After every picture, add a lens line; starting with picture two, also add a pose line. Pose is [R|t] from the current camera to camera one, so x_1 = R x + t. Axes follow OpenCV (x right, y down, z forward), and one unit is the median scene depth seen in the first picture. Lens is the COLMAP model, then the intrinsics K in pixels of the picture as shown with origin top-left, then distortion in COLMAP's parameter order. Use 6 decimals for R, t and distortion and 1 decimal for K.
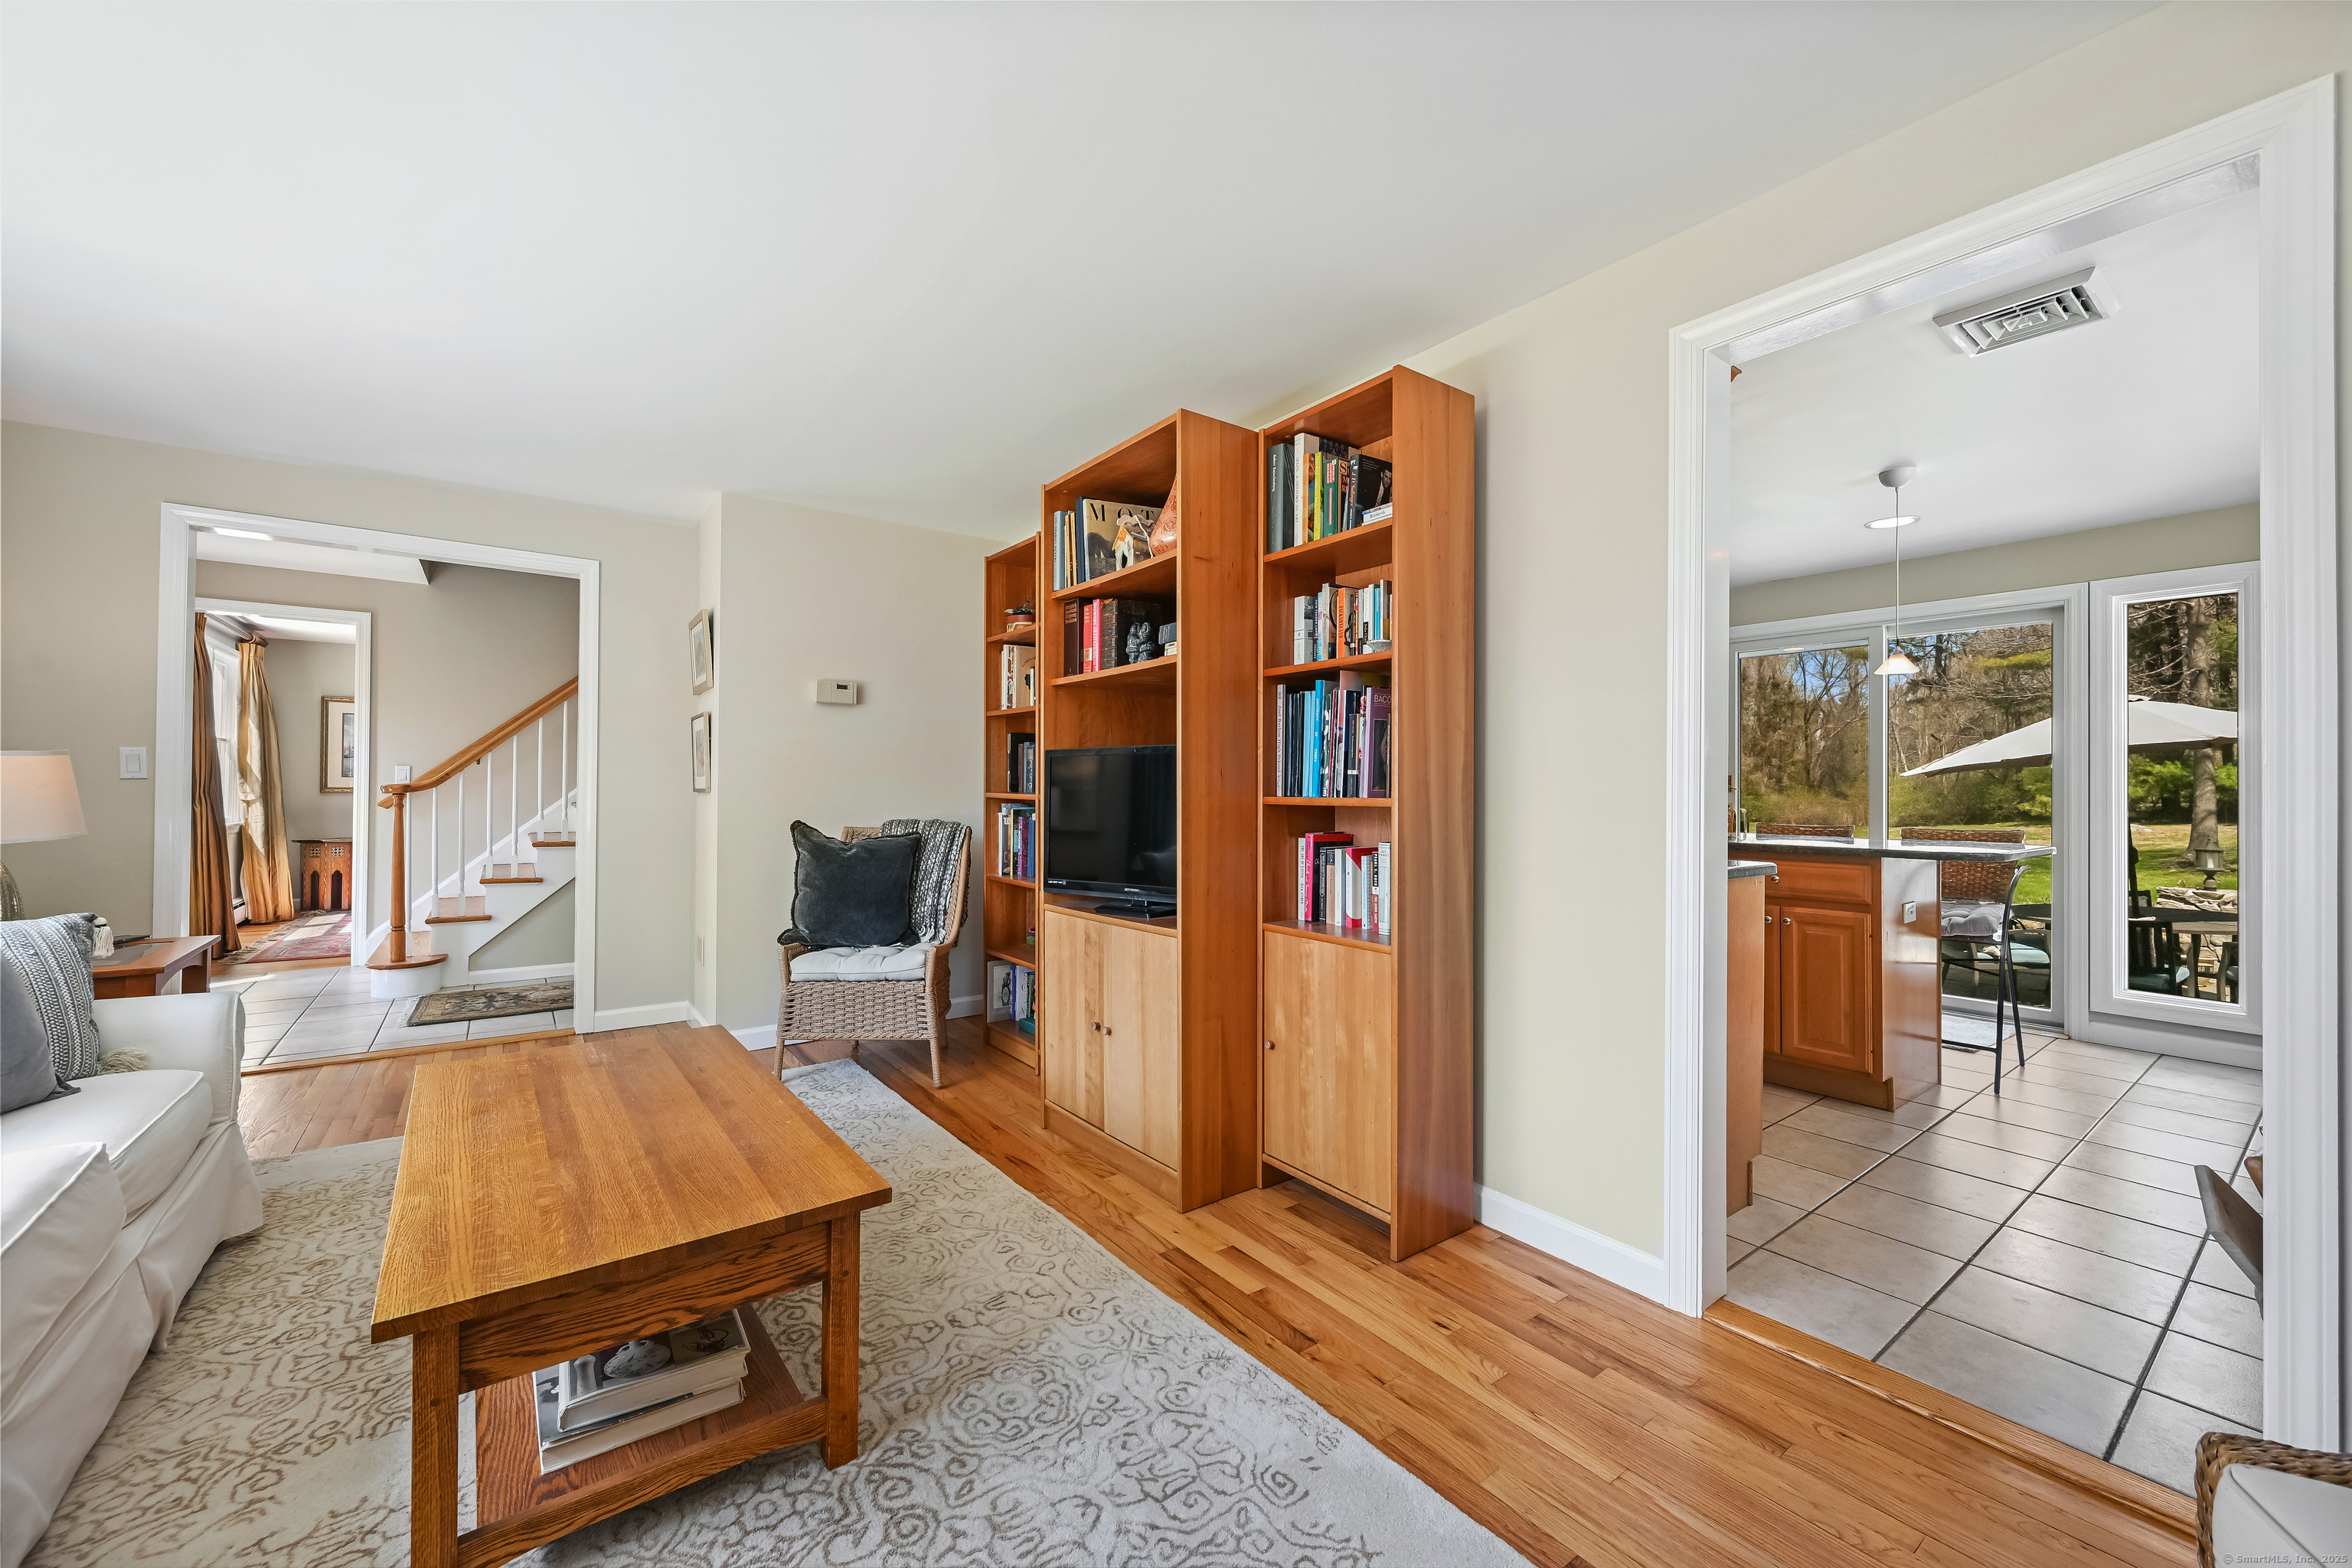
lens RADIAL K [[915.0, 0, 1167.7], [0, 915.0, 800.2], [0, 0, 1]] dist [-0.002160, 0.000476]
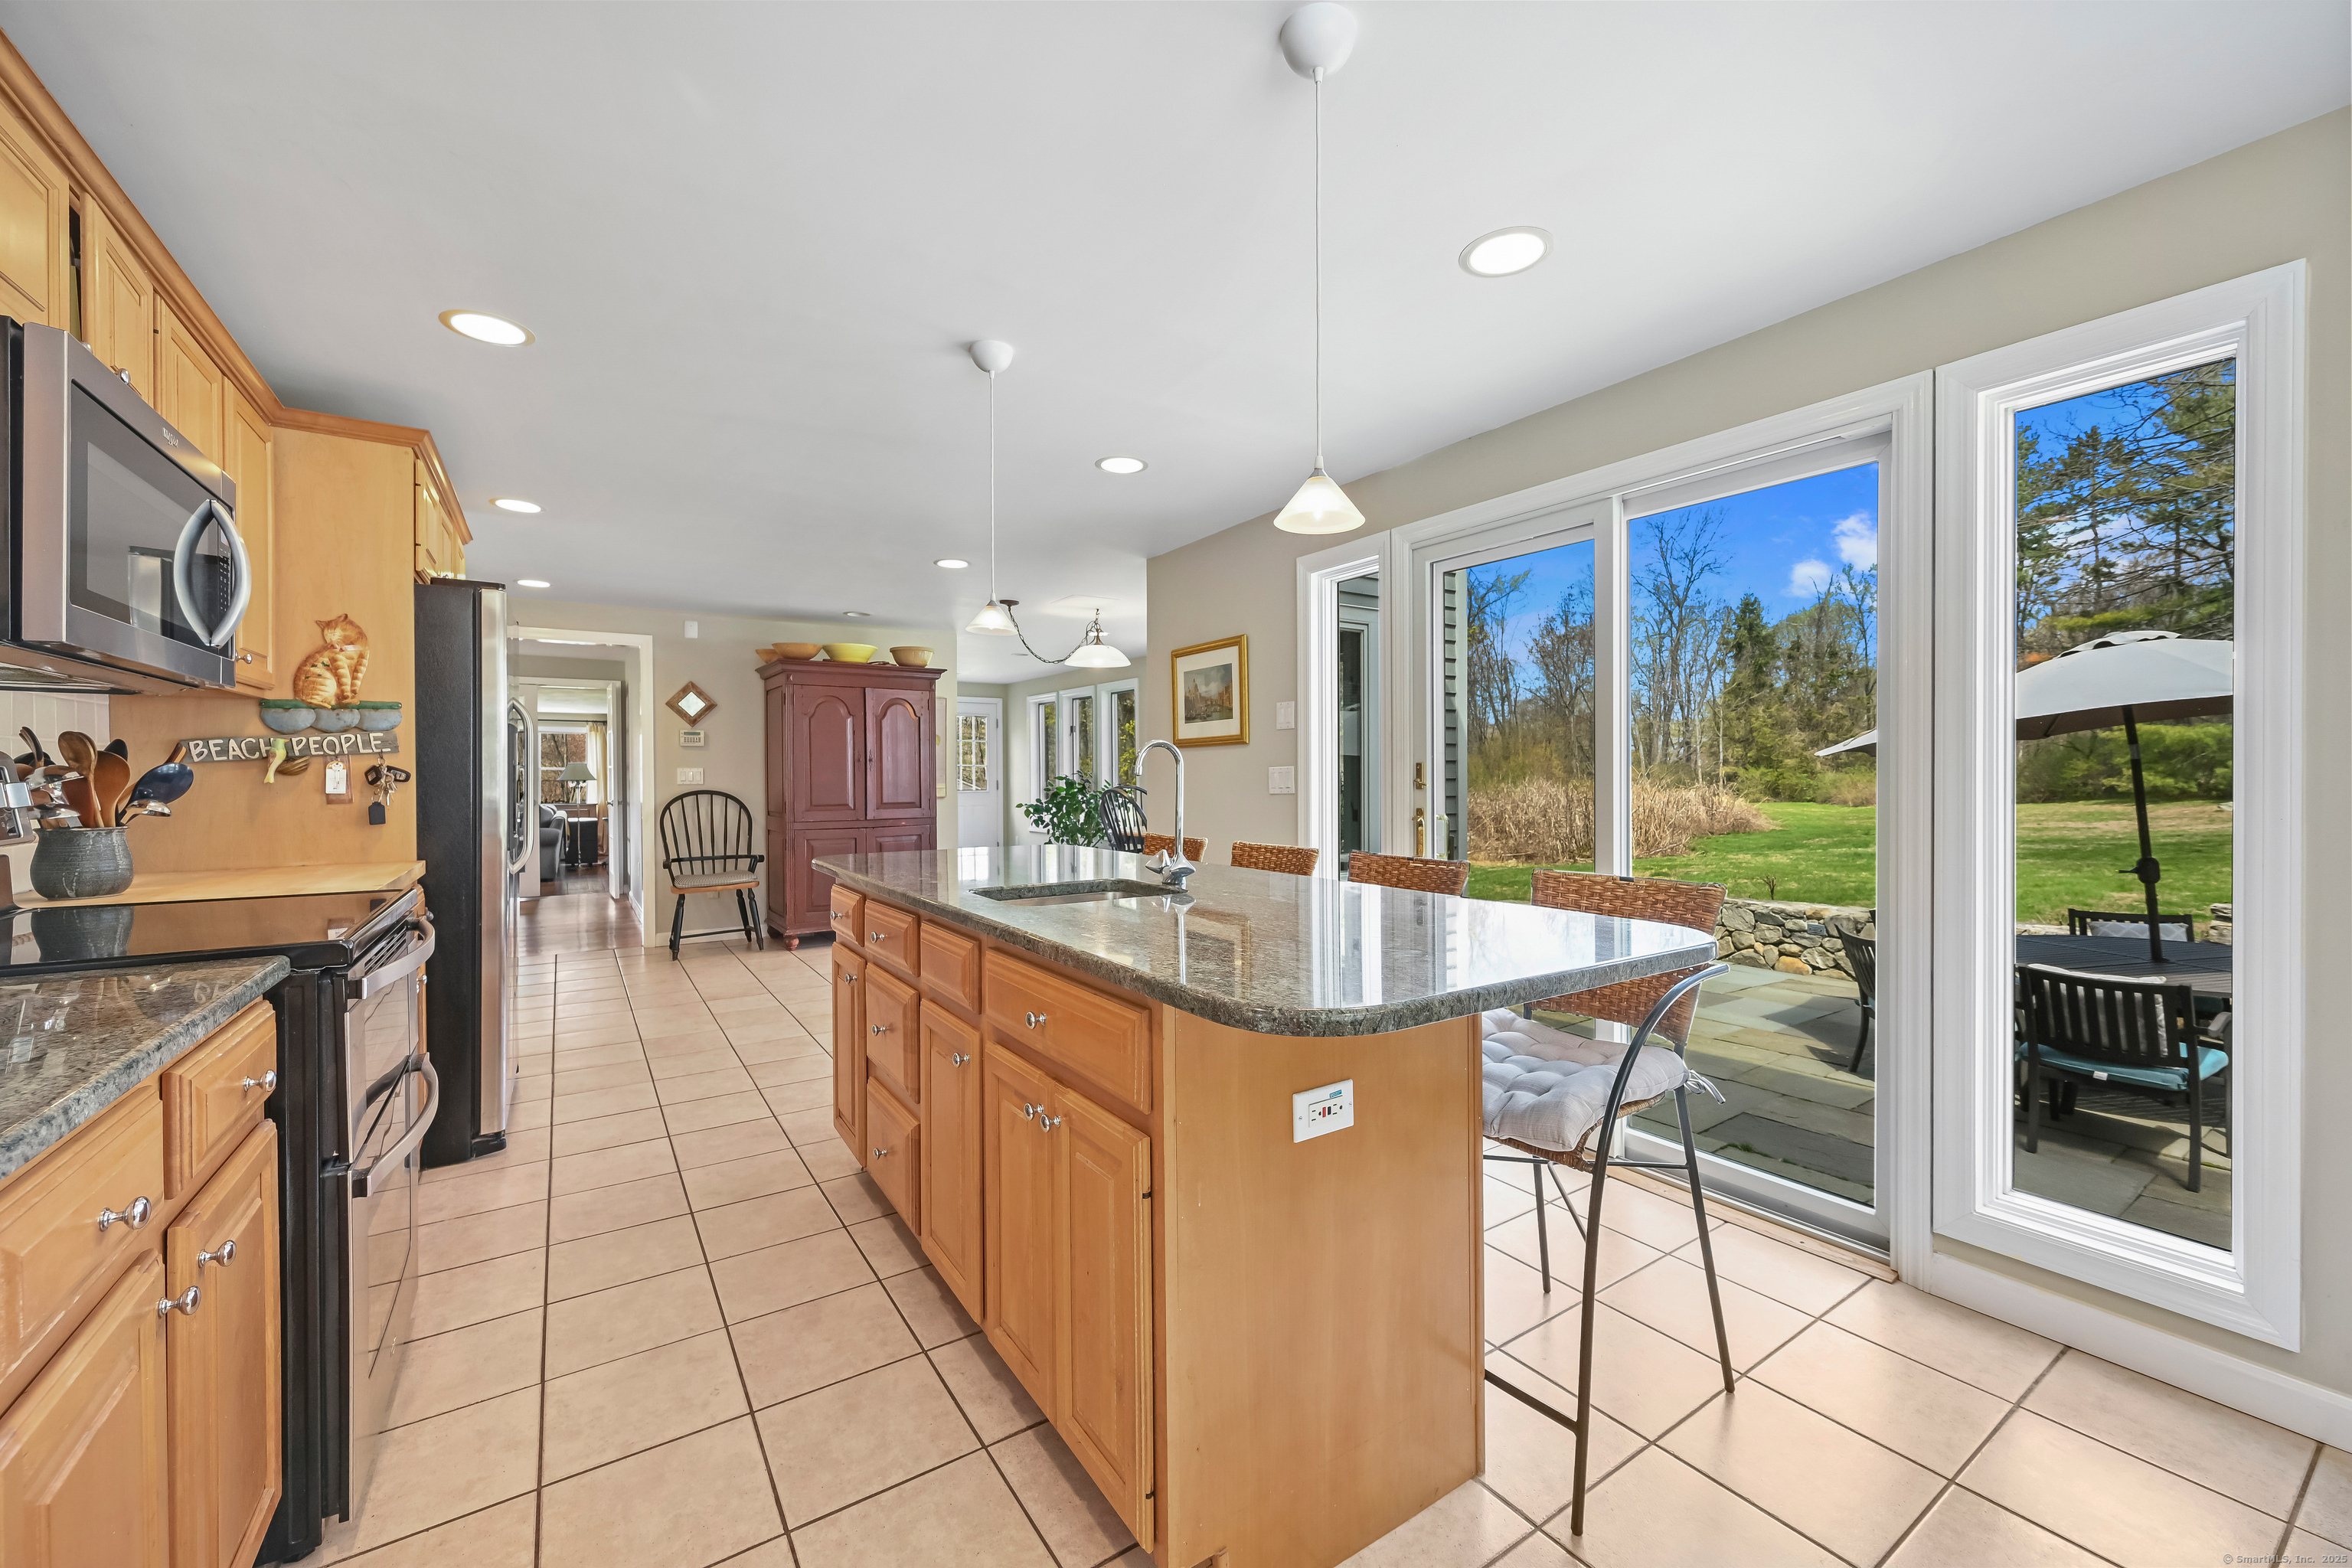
lens RADIAL K [[915.0, 0, 1177.7], [0, 915.0, 799.1], [0, 0, 1]] dist [-0.002160, 0.000476]
pose [[0.998455, -0.011881, -0.054287, 0.116190], [0.012763, 0.999792, 0.015920, -0.003542], [0.054086, -0.016588, 0.998398, 0.089315]]
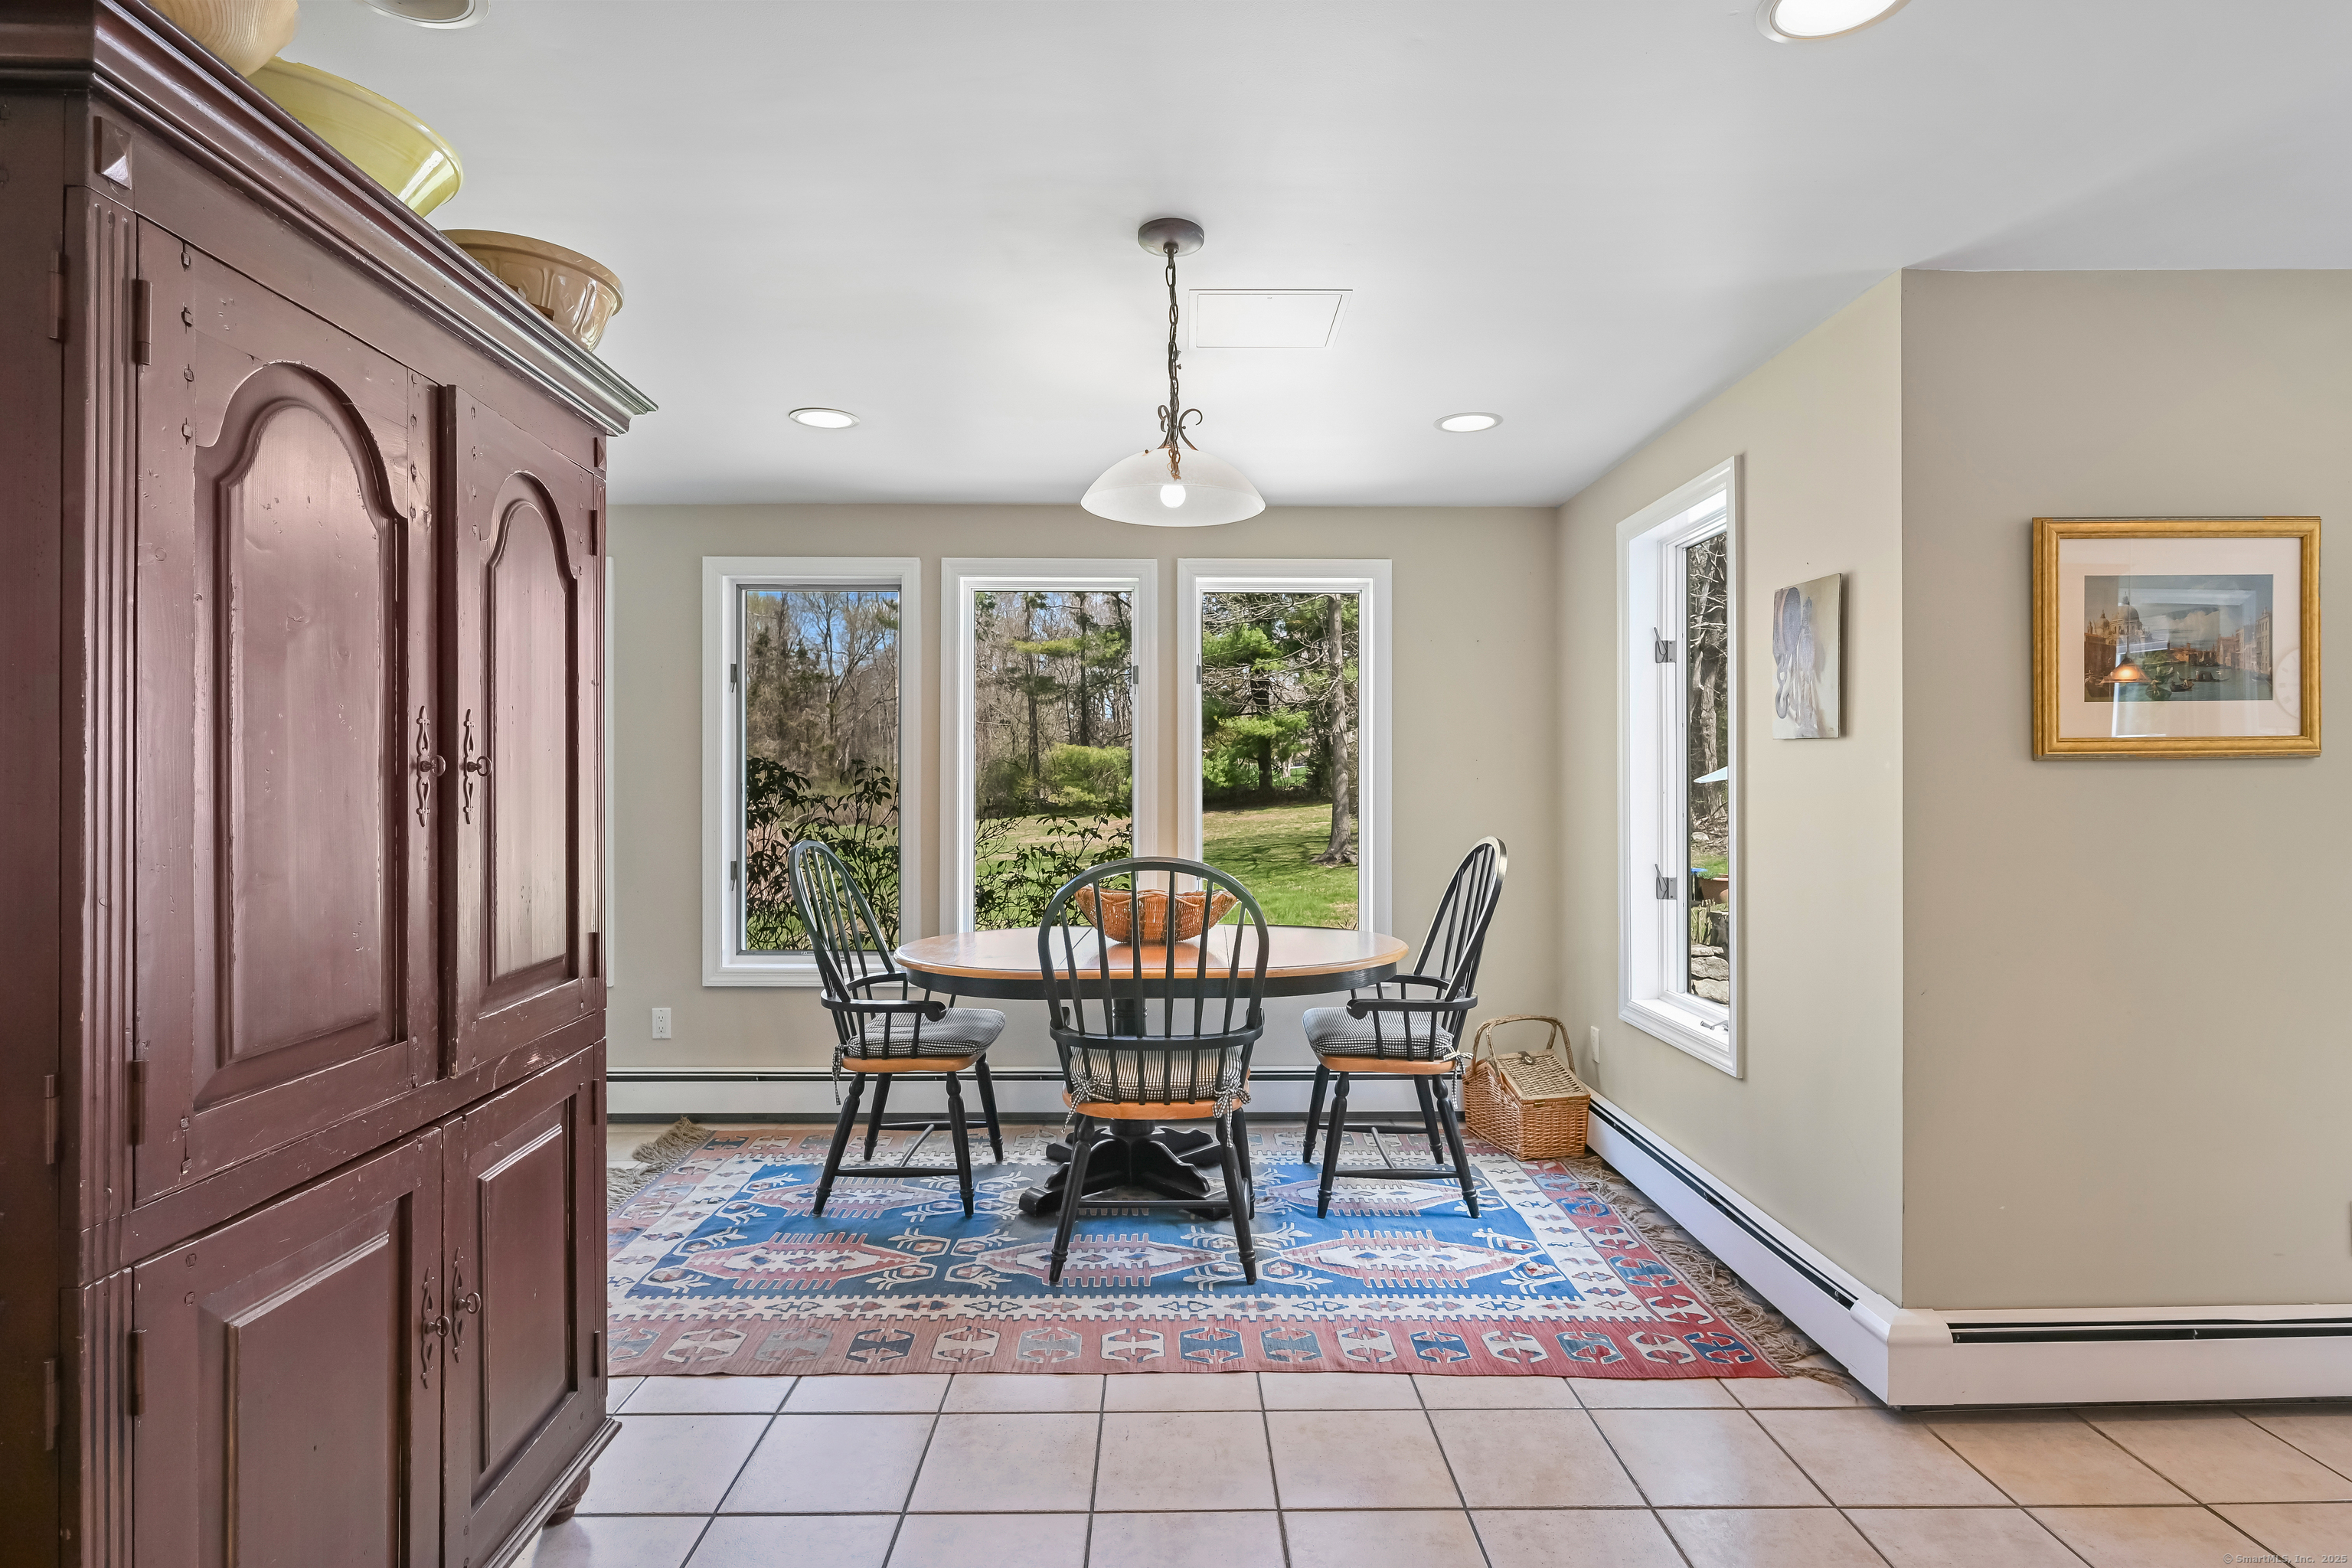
lens RADIAL K [[1186.2, 0, 1178.1], [0, 1186.2, 784.7], [0, 0, 1]] dist [-0.002630, 0.001791]
pose [[0.579638, -0.007707, 0.814837, -0.056009], [0.013123, 0.999914, 0.000122, -0.011330], [-0.814768, 0.010622, 0.579689, 0.329929]]
